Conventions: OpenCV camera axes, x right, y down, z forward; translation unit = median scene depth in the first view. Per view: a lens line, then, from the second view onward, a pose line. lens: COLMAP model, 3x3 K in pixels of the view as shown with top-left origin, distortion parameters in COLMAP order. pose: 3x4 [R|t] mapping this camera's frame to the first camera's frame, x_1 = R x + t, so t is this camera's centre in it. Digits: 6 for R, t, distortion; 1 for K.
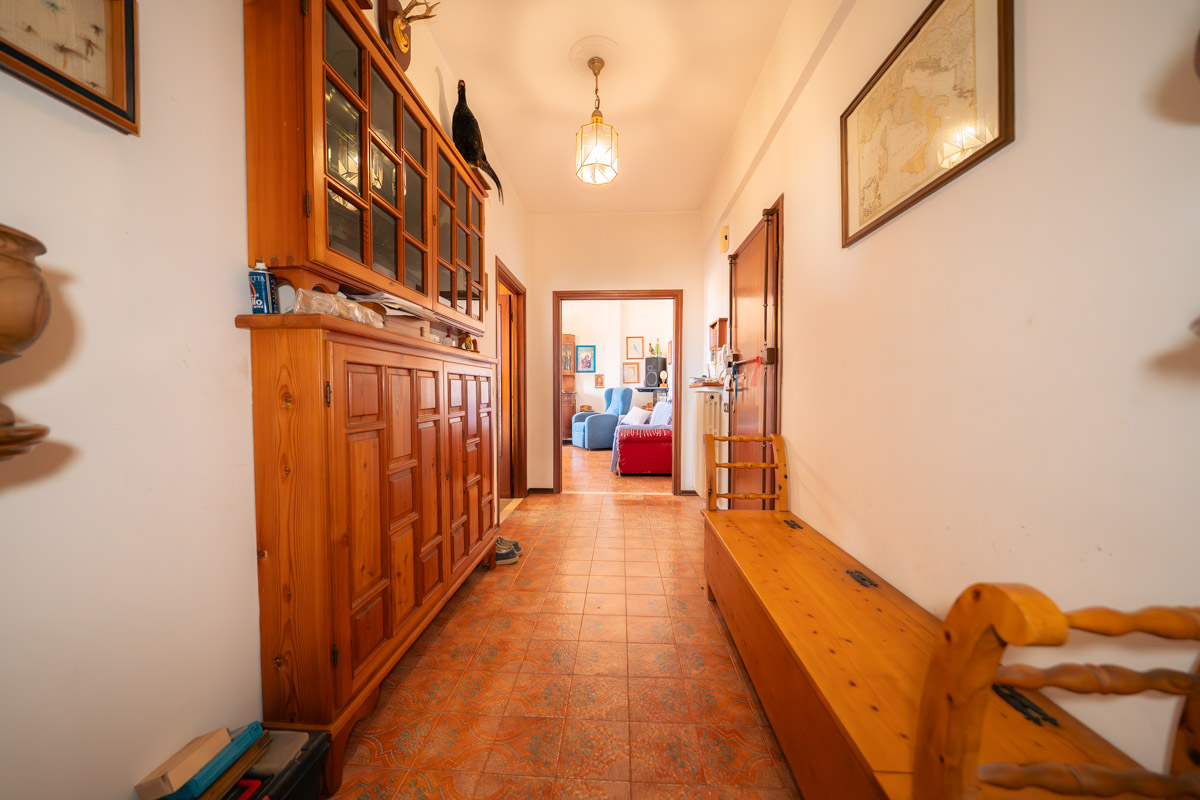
lens RADIAL K [[412.0, 0, 599.7], [0, 412.0, 395.1], [0, 0, 1]] dist [-0.004540, 0.000242]
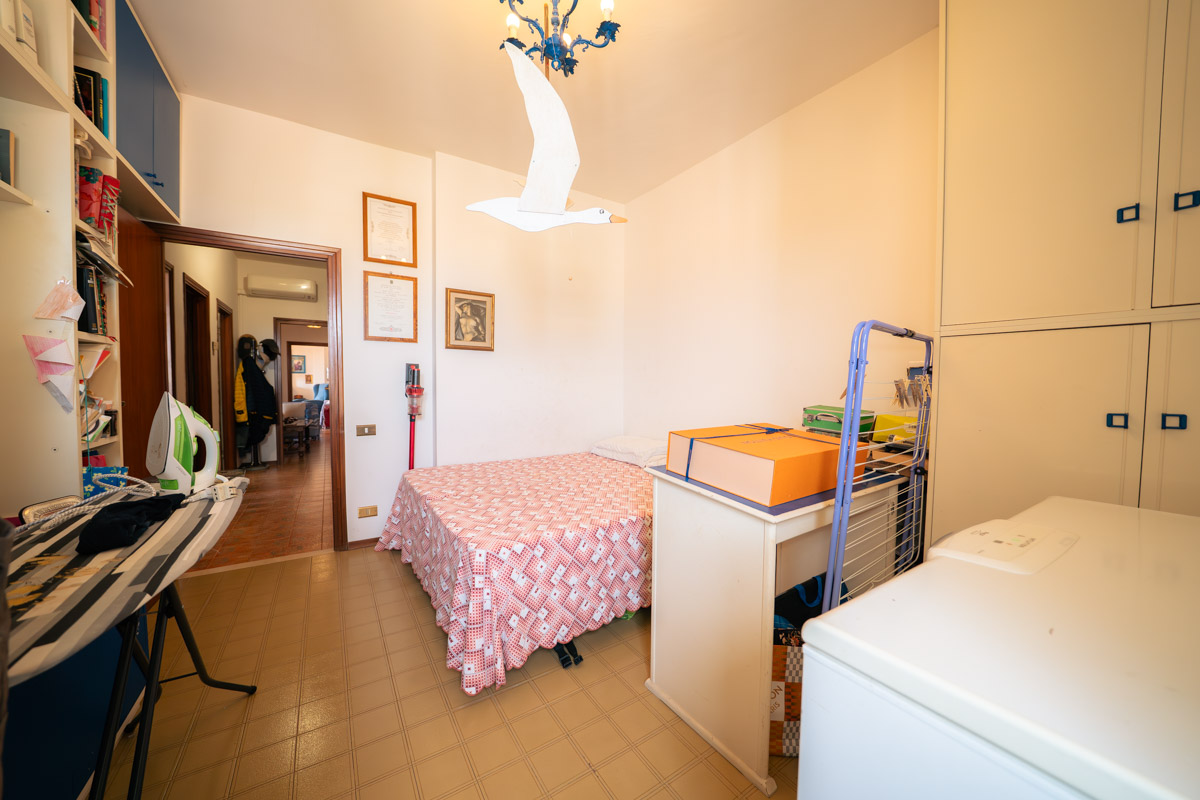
lens RADIAL K [[412.0, 0, 593.9], [0, 412.0, 392.0], [0, 0, 1]] dist [-0.004540, 0.000242]
pose [[0.808996, -0.009625, 0.587735, -0.043712], [-0.002789, 0.999792, 0.020213, -0.020046], [-0.587807, -0.017991, 0.808801, -0.911249]]
